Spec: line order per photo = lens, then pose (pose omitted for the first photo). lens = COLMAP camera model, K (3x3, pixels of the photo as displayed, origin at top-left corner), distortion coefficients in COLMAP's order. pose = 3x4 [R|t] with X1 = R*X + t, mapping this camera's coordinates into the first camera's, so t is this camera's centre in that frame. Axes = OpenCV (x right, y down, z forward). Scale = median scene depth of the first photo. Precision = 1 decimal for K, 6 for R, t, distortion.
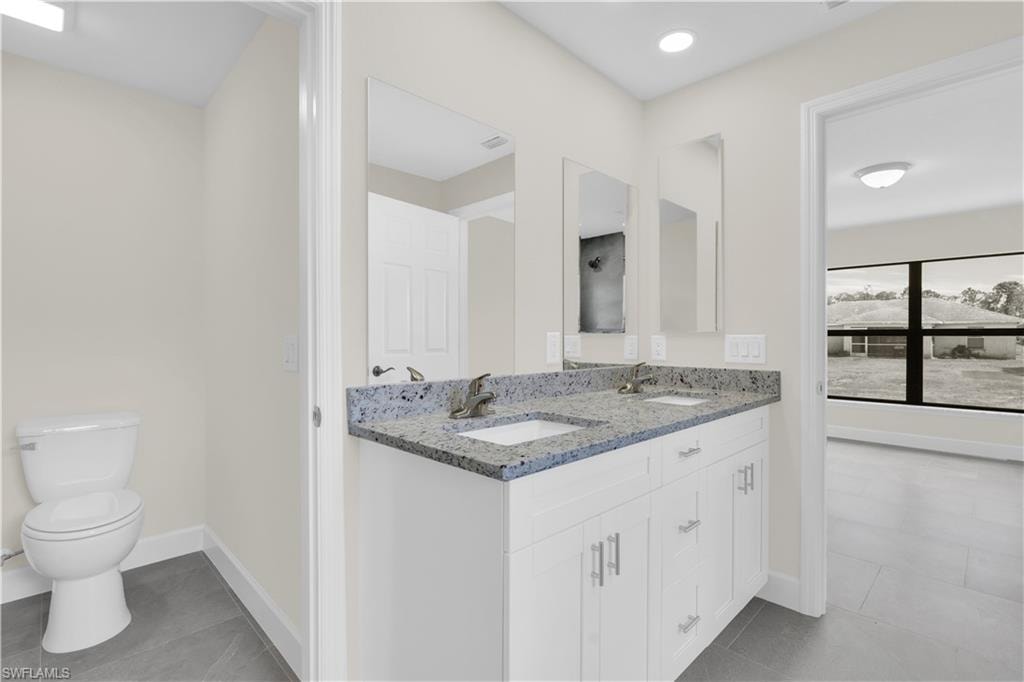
lens RADIAL K [[479.3, 0, 513.3], [0, 479.3, 338.3], [0, 0, 1]] dist [-0.000010, 0.000083]
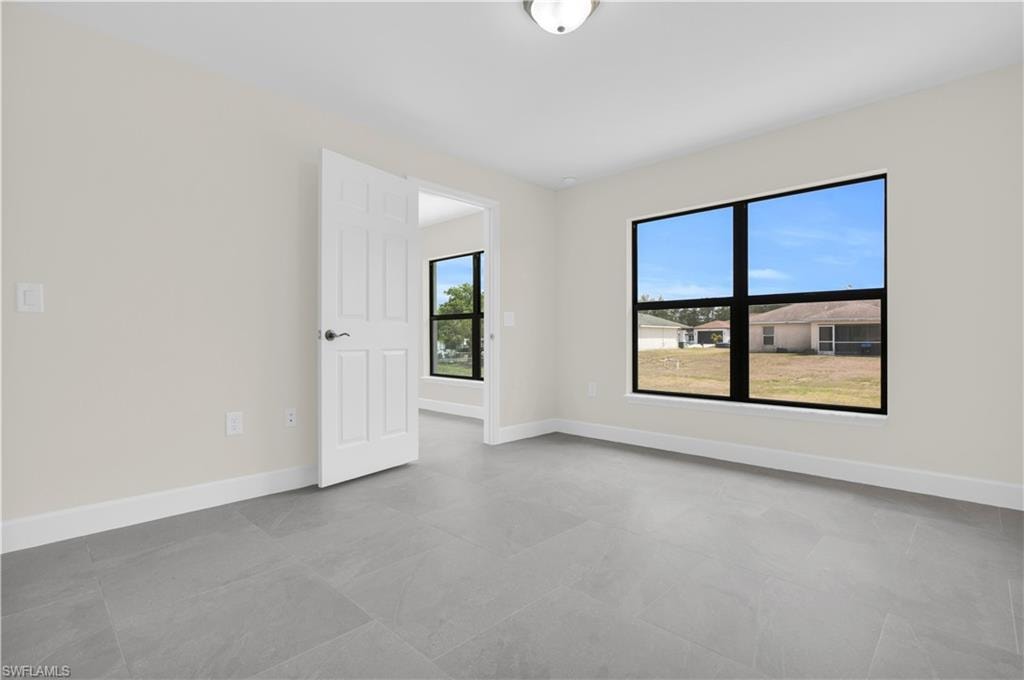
lens RADIAL K [[485.4, 0, 512.0], [0, 485.4, 336.3], [0, 0, 1]] dist [-0.002585, 0.000418]
pose [[0.999742, -0.001844, 0.022652, 0.100764], [0.001999, 0.999975, -0.006826, 0.009426], [-0.022639, 0.006870, 0.999720, 0.059460]]
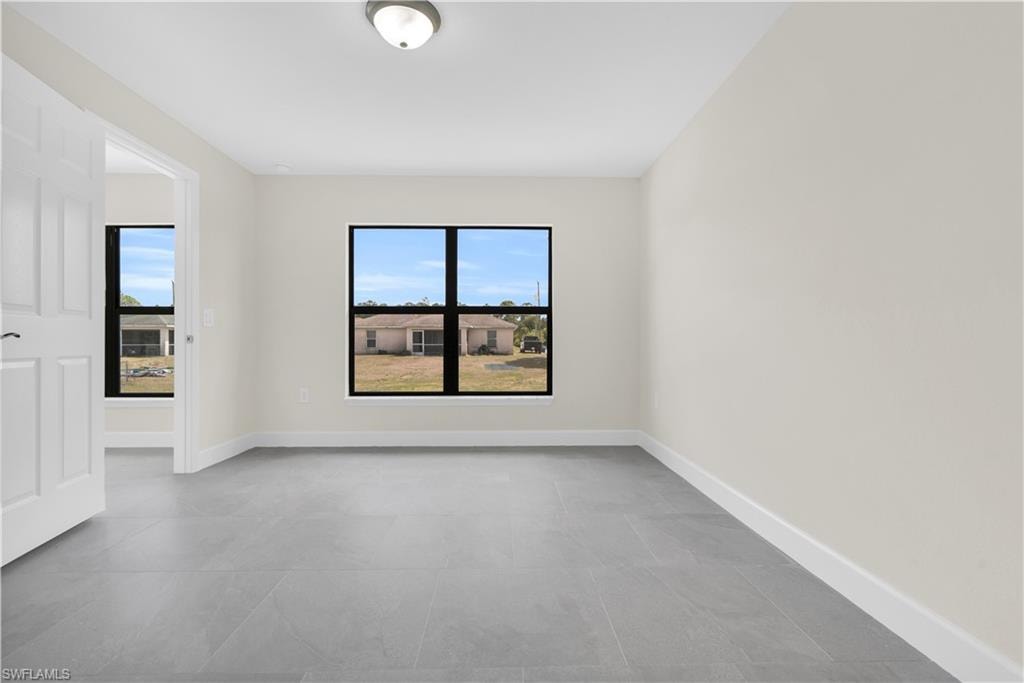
lens RADIAL K [[485.4, 0, 512.0], [0, 485.4, 337.8], [0, 0, 1]] dist [-0.002585, 0.000418]
pose [[0.688673, 0.004314, 0.725059, 0.060602], [0.002234, 0.999965, -0.008072, 0.009267], [-0.725068, 0.007179, 0.688640, 0.069340]]
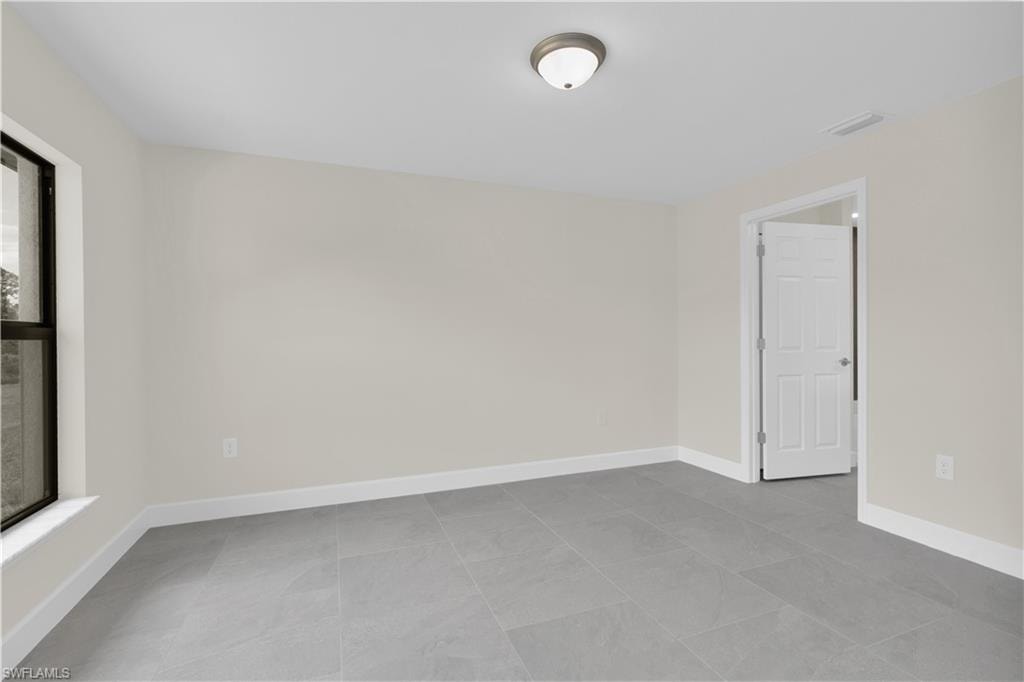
lens RADIAL K [[485.4, 0, 512.0], [0, 485.4, 337.3], [0, 0, 1]] dist [-0.002585, 0.000418]
pose [[-0.913229, 0.005197, 0.407413, 0.085667], [0.010852, 0.999874, 0.011572, -0.001458], [-0.407302, 0.014989, -0.913171, 0.228765]]
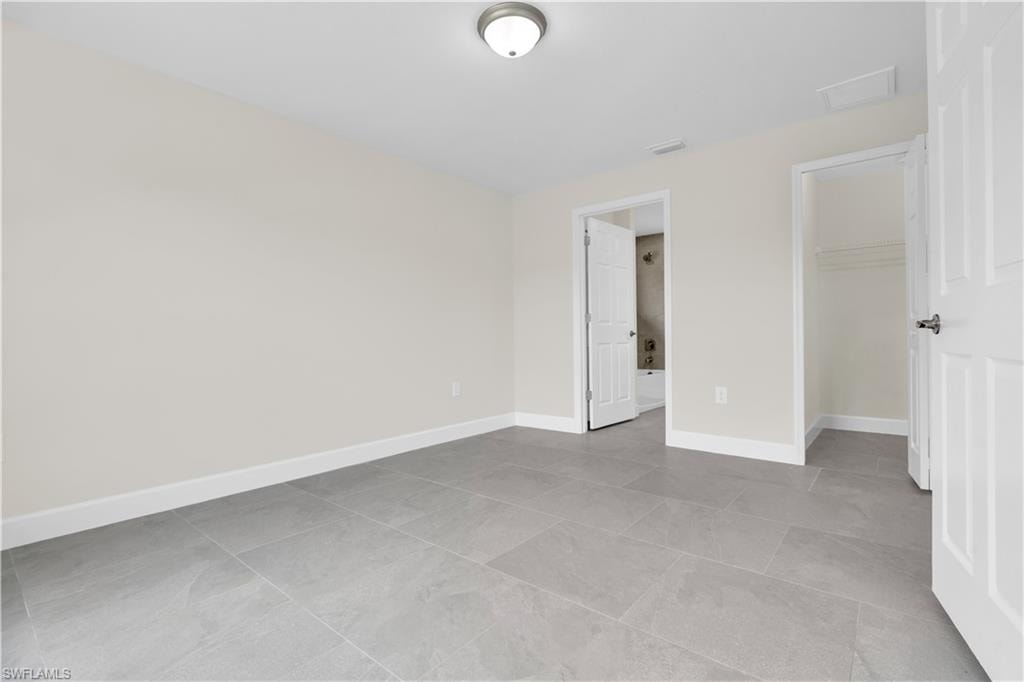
lens RADIAL K [[485.4, 0, 512.0], [0, 485.4, 337.3], [0, 0, 1]] dist [-0.002585, 0.000418]
pose [[-0.995155, 0.013064, -0.097447, 0.121528], [0.012323, 0.999890, 0.008201, 0.008433], [0.097544, 0.006961, -0.995207, 0.238978]]
